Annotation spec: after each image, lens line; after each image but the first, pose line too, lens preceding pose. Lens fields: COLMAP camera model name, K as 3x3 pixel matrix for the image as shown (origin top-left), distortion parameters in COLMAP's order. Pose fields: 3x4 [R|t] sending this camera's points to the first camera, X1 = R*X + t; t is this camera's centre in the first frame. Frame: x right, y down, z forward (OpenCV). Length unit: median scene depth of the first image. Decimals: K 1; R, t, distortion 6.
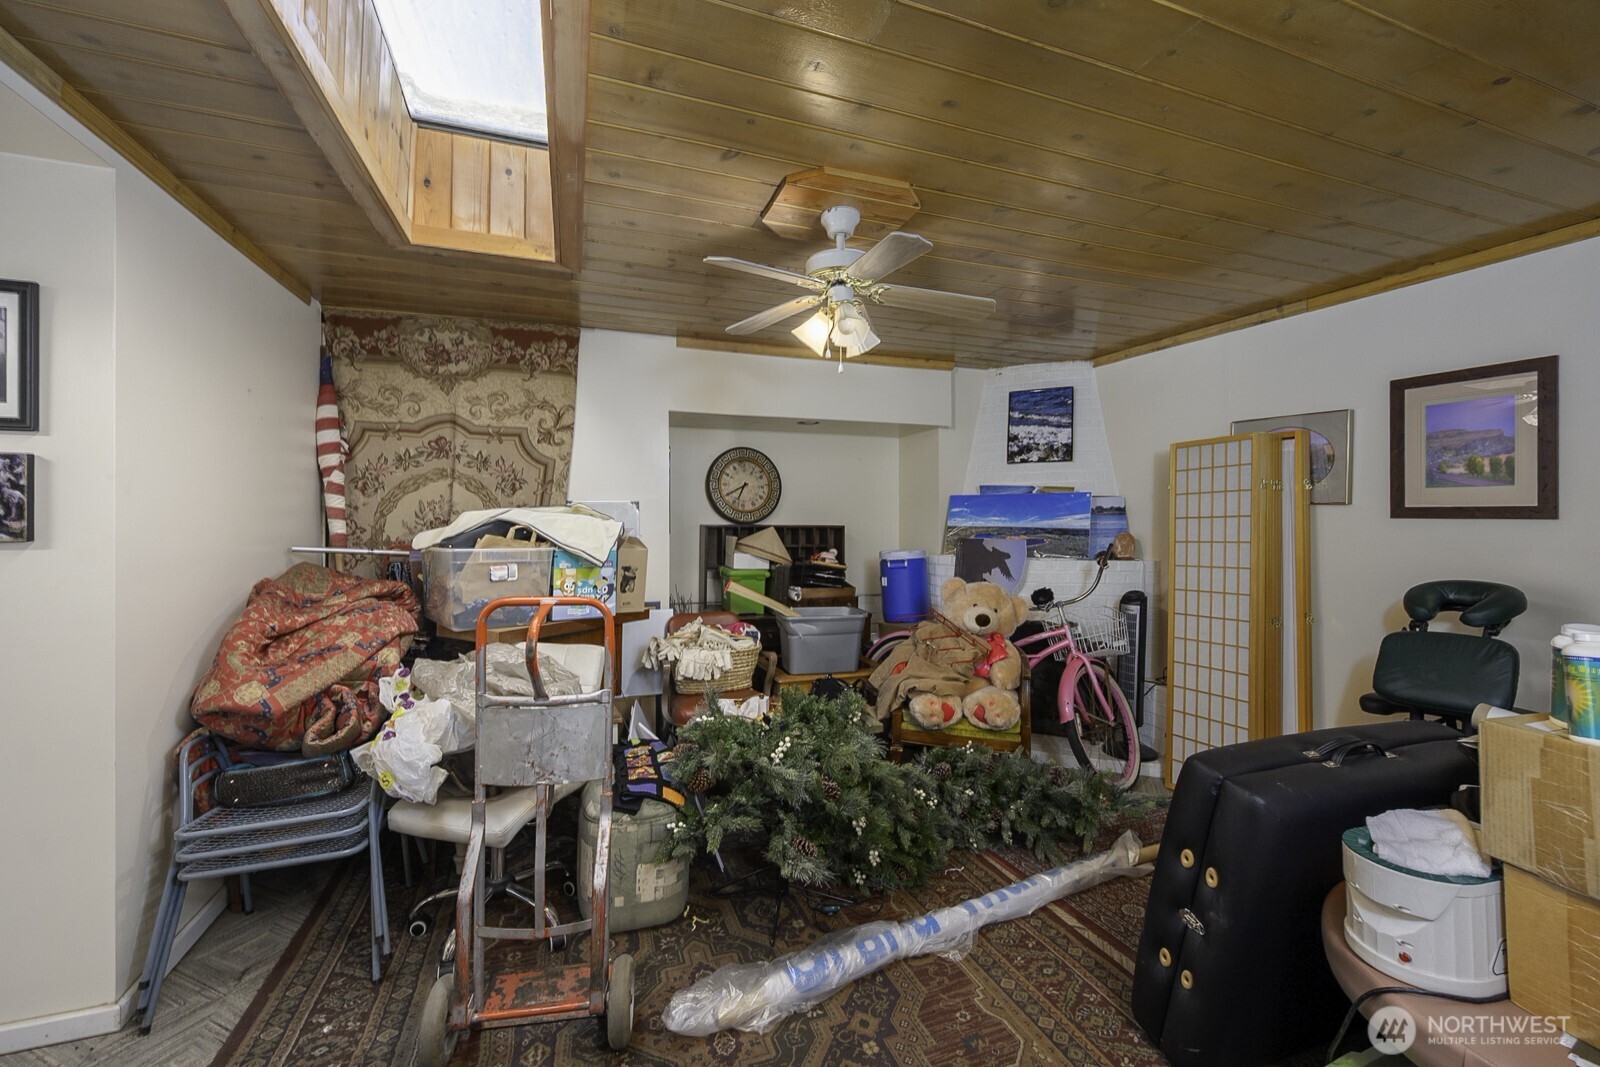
lens RADIAL K [[637.4, 0, 797.0], [0, 637.4, 523.4], [0, 0, 1]] dist [-0.009426, -0.000468]
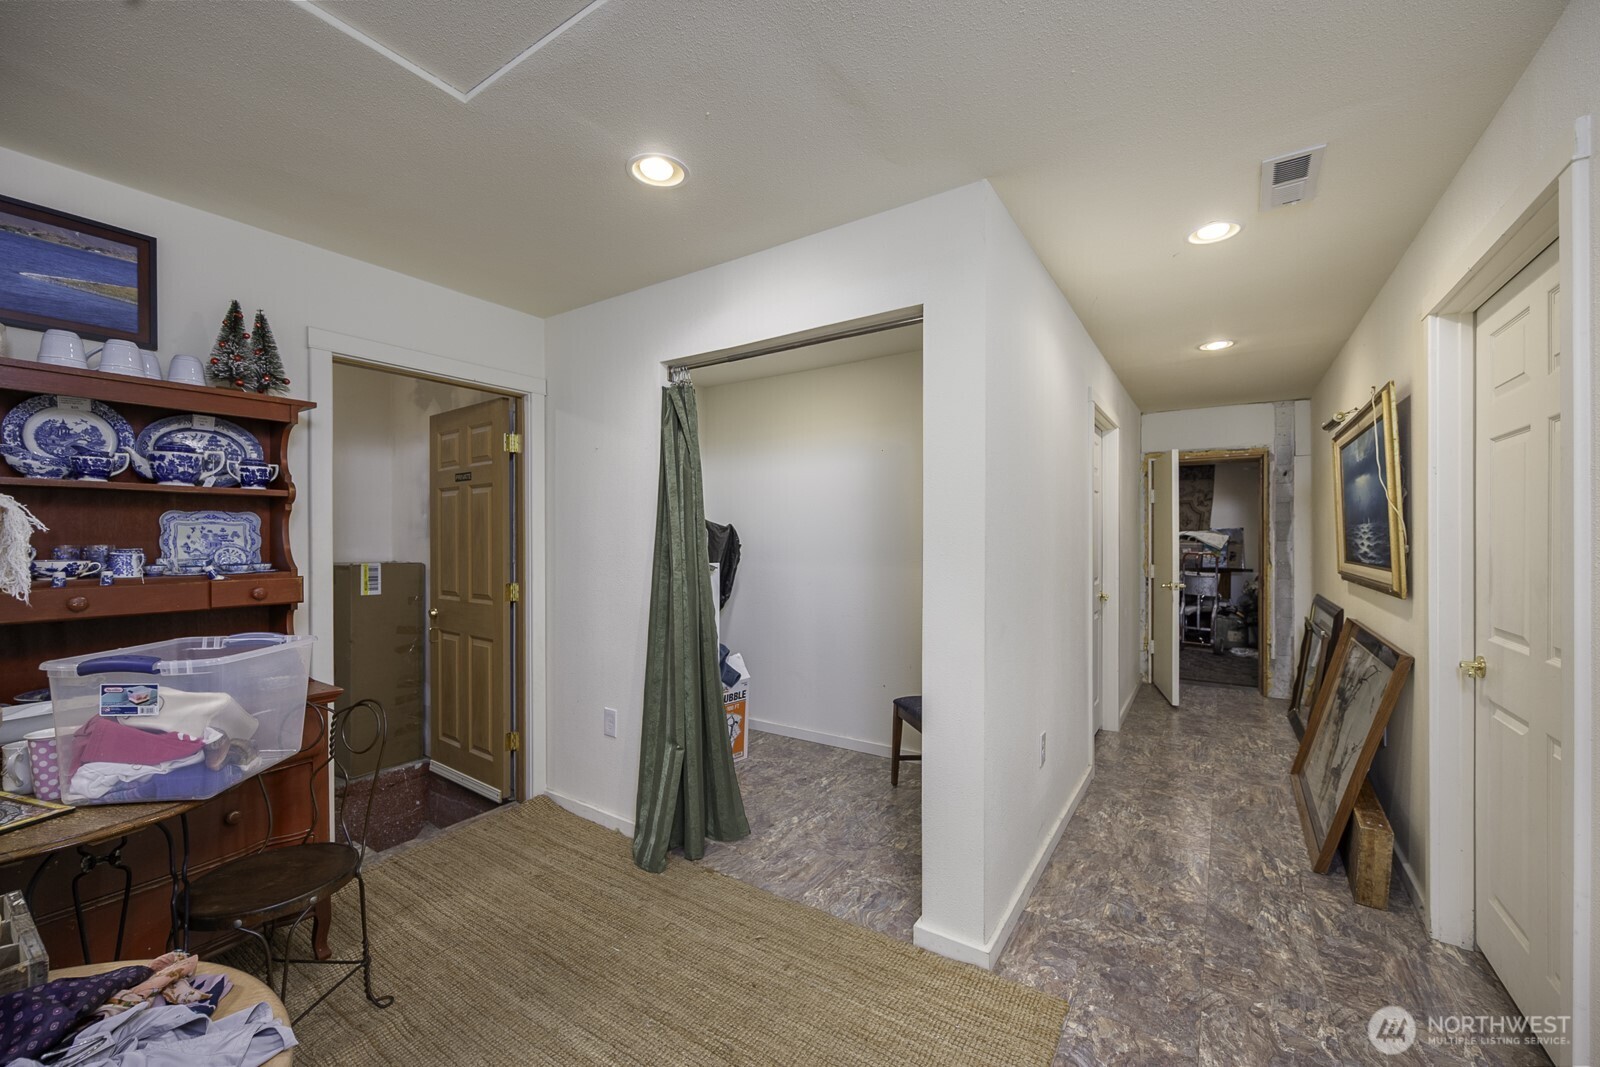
lens RADIAL K [[637.4, 0, 801.0], [0, 637.4, 538.1], [0, 0, 1]] dist [-0.009426, -0.000468]
pose [[0.587989, -0.003436, -0.808861, 0.813793], [-0.001932, 0.999982, -0.005652, 0.026278], [0.808866, 0.004886, 0.587972, -2.019902]]
